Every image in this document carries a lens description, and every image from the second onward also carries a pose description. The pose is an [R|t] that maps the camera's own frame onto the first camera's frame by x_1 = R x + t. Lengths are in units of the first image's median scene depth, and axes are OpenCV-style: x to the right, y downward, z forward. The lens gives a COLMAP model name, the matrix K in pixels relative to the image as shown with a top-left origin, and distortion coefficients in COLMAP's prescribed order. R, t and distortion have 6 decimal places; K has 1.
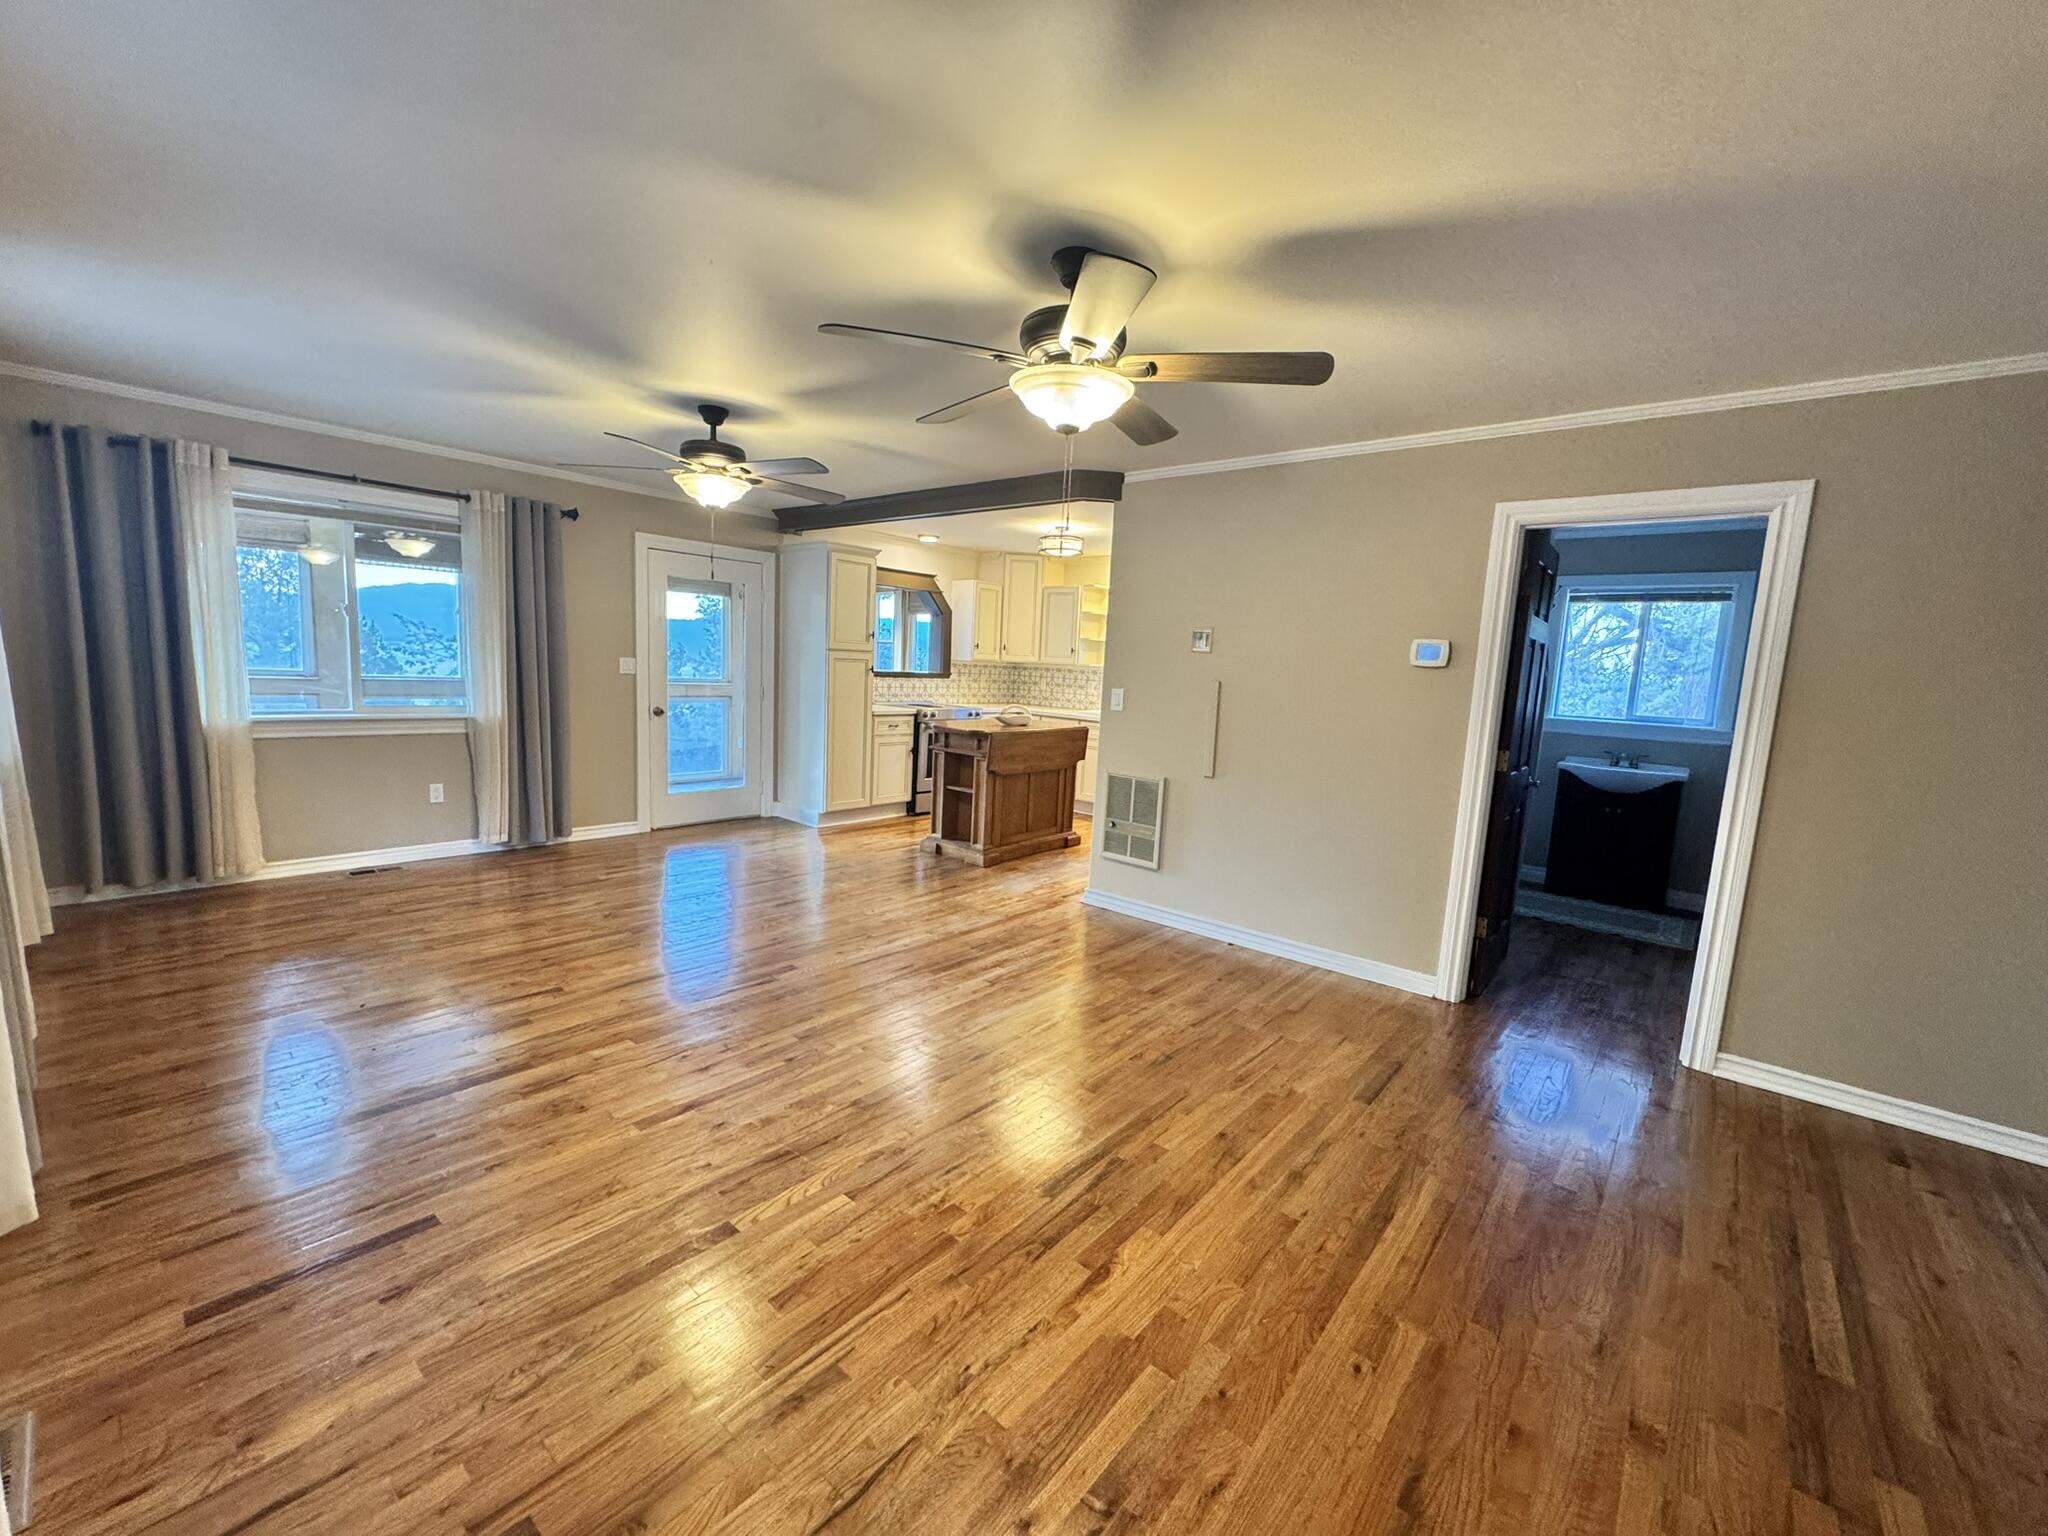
lens RADIAL K [[825.4, 0, 1018.3], [0, 825.4, 768.7], [0, 0, 1]] dist [-0.000610, -0.000242]
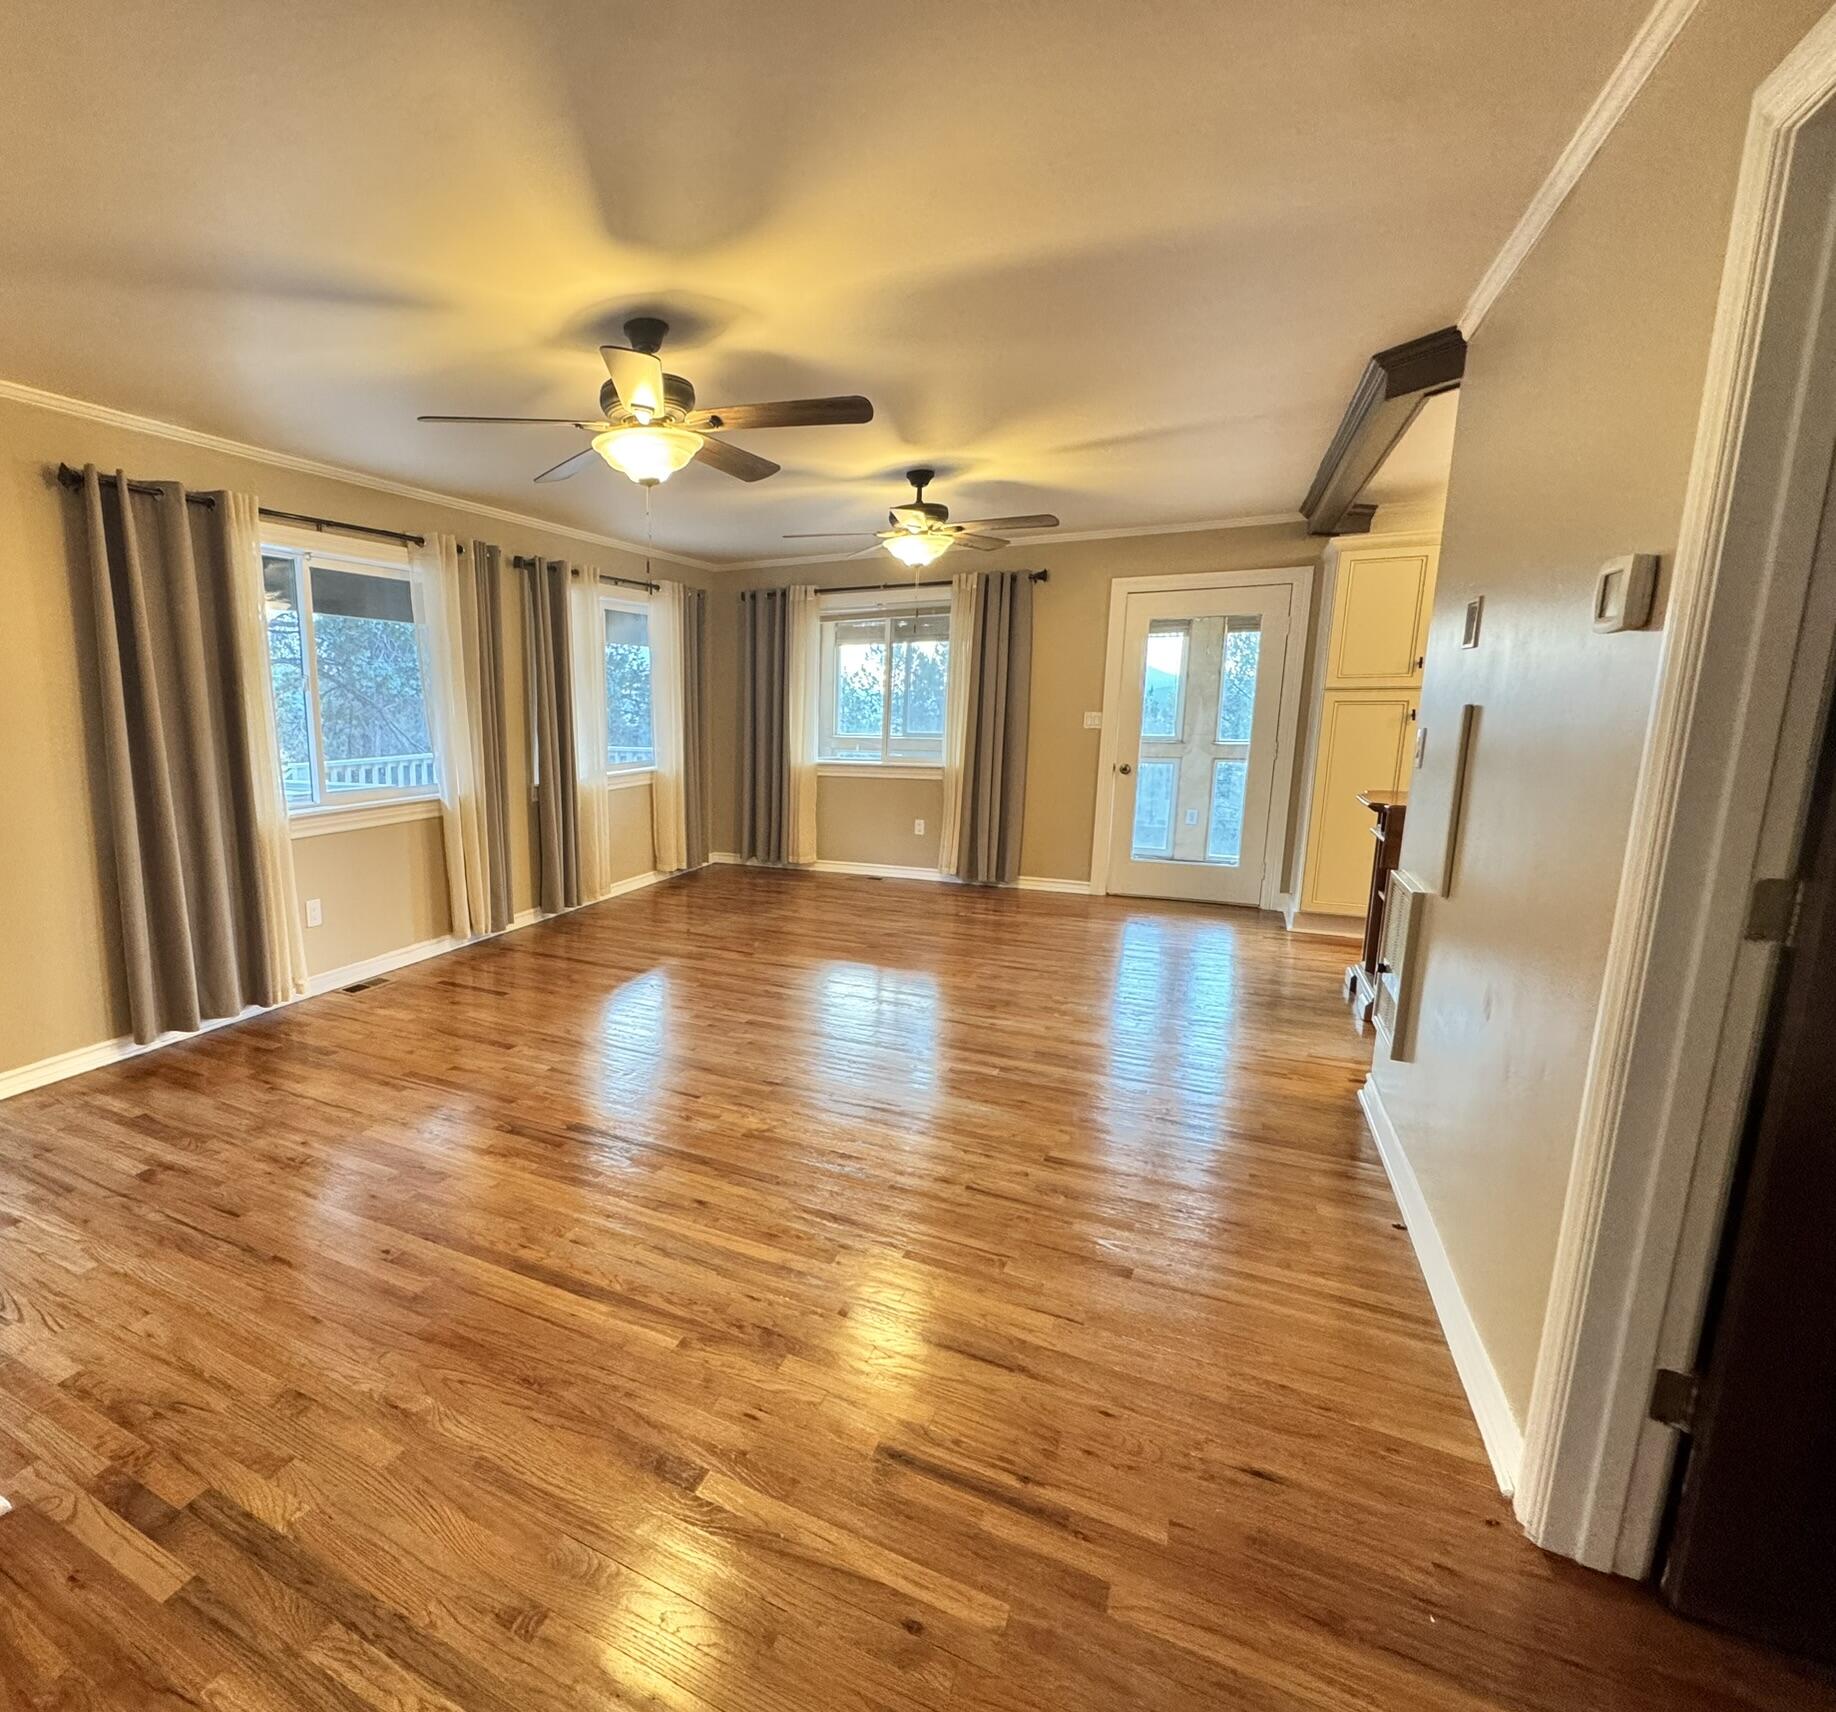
lens RADIAL K [[925.4, 0, 680.2], [0, 925.4, 870.3], [0, 0, 1]] dist [0.013447, 0.000113]
pose [[0.192673, 0.125117, -0.973254, 0.686196], [-0.110669, 0.988280, 0.105140, -0.015146], [0.975002, 0.087451, 0.204261, 0.419847]]
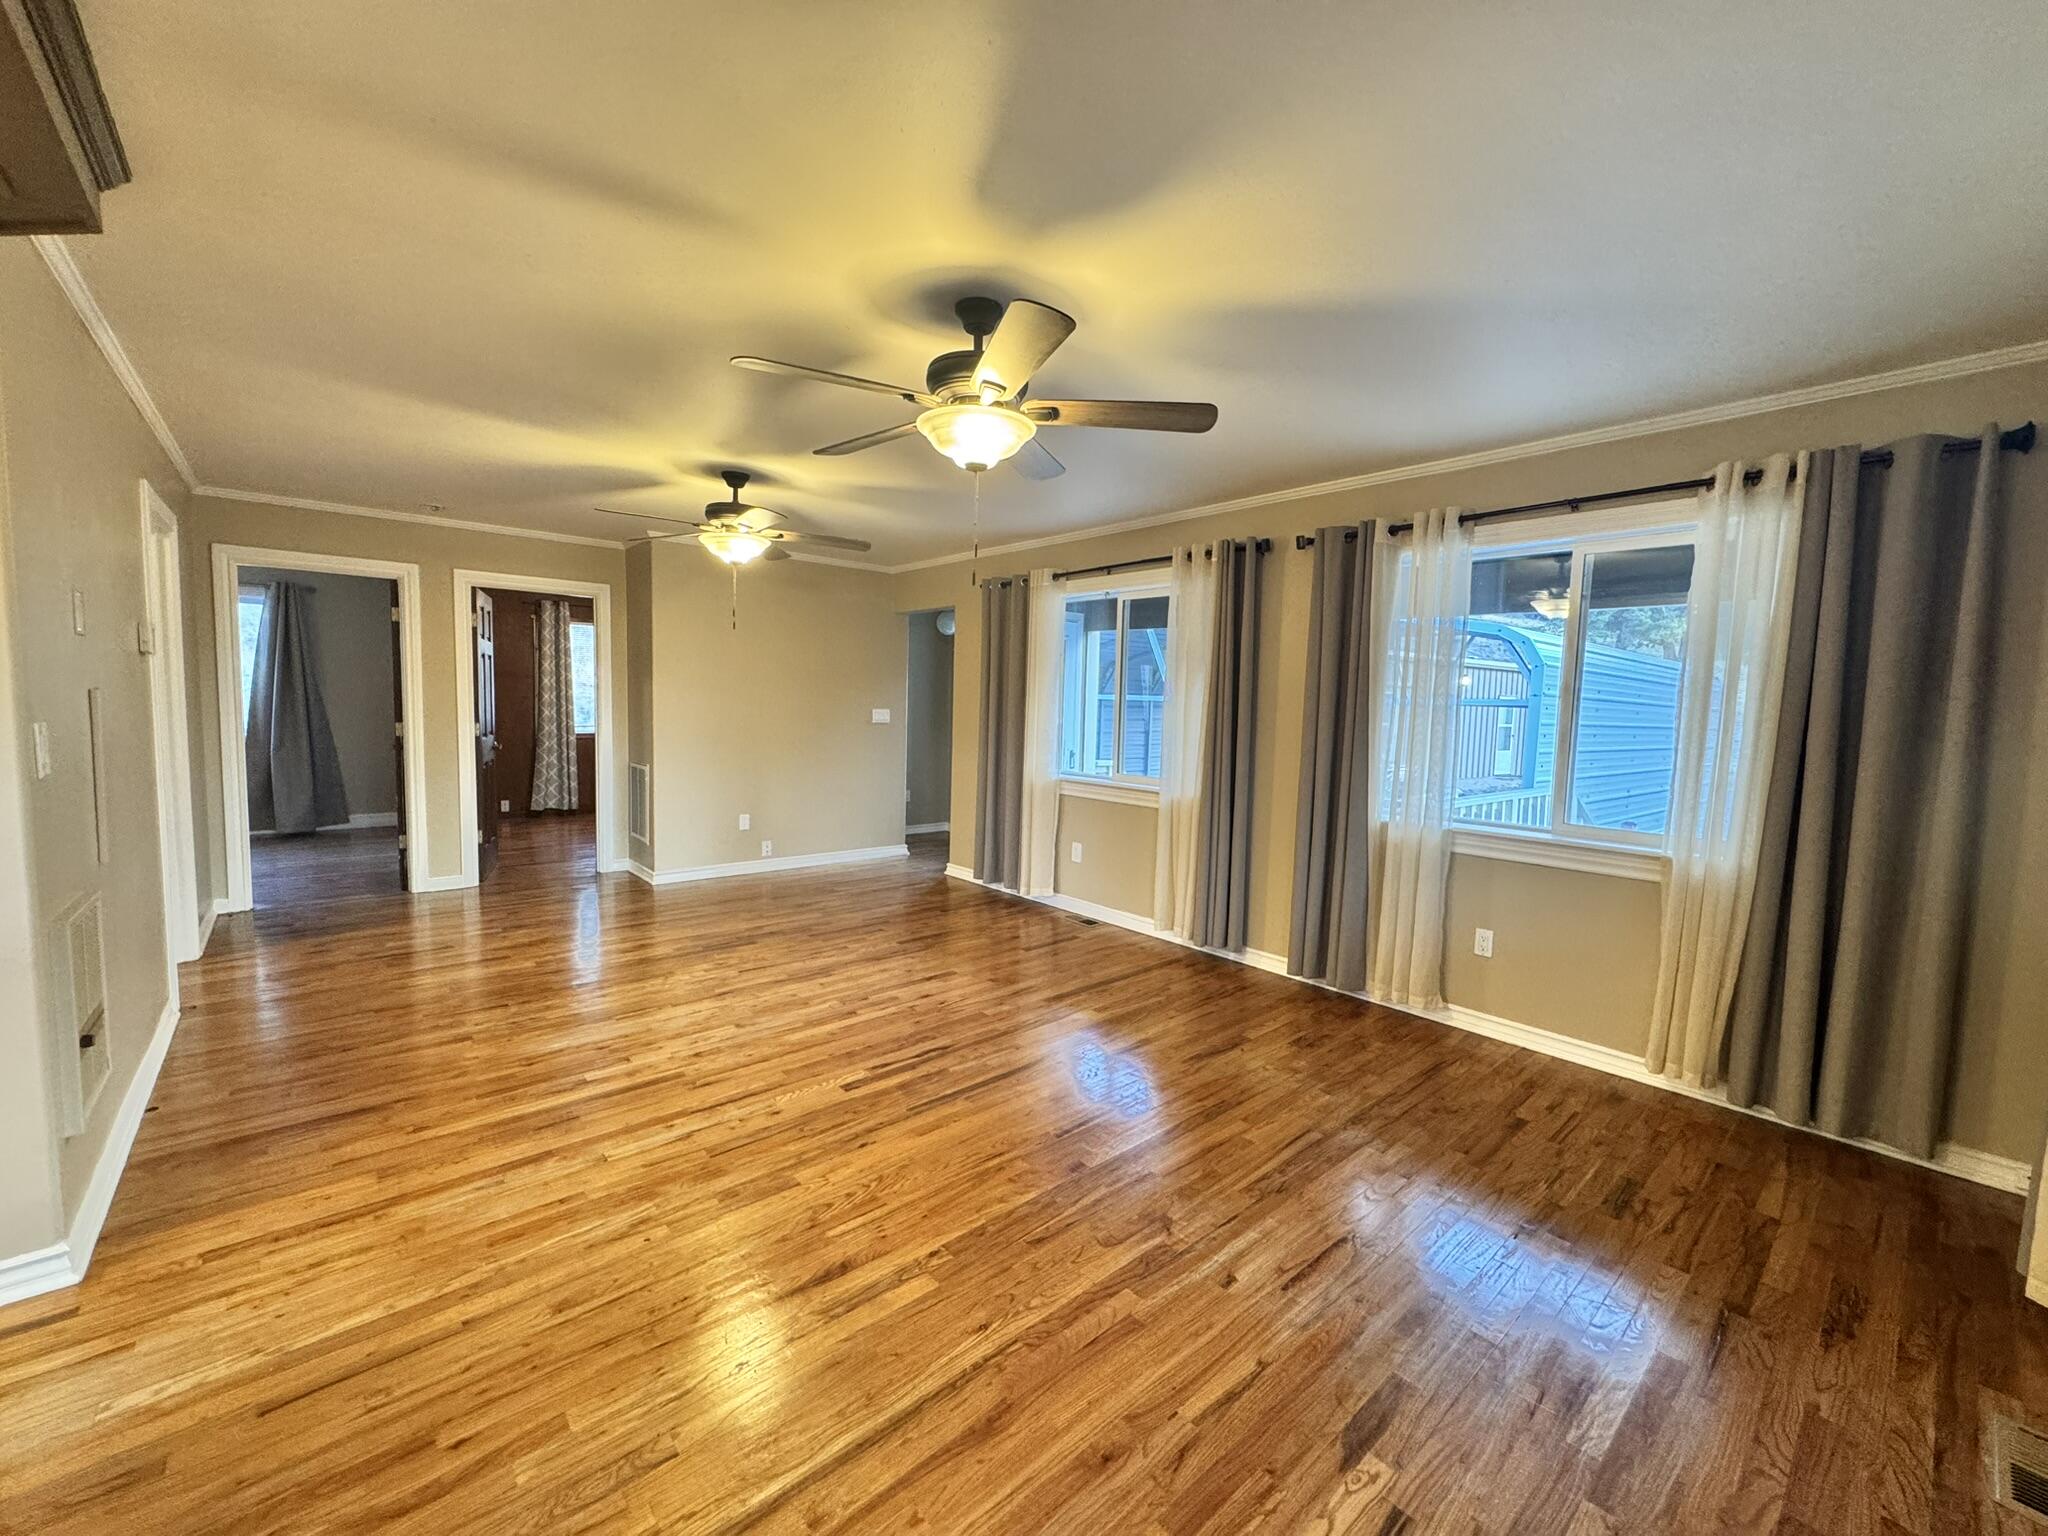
lens RADIAL K [[825.4, 0, 1022.9], [0, 825.4, 759.9], [0, 0, 1]] dist [-0.000610, -0.000242]
pose [[-0.986804, -0.087407, 0.136303, -0.438210], [-0.057216, 0.975710, 0.211463, -0.205455], [-0.151475, 0.200874, -0.967835, 1.410142]]
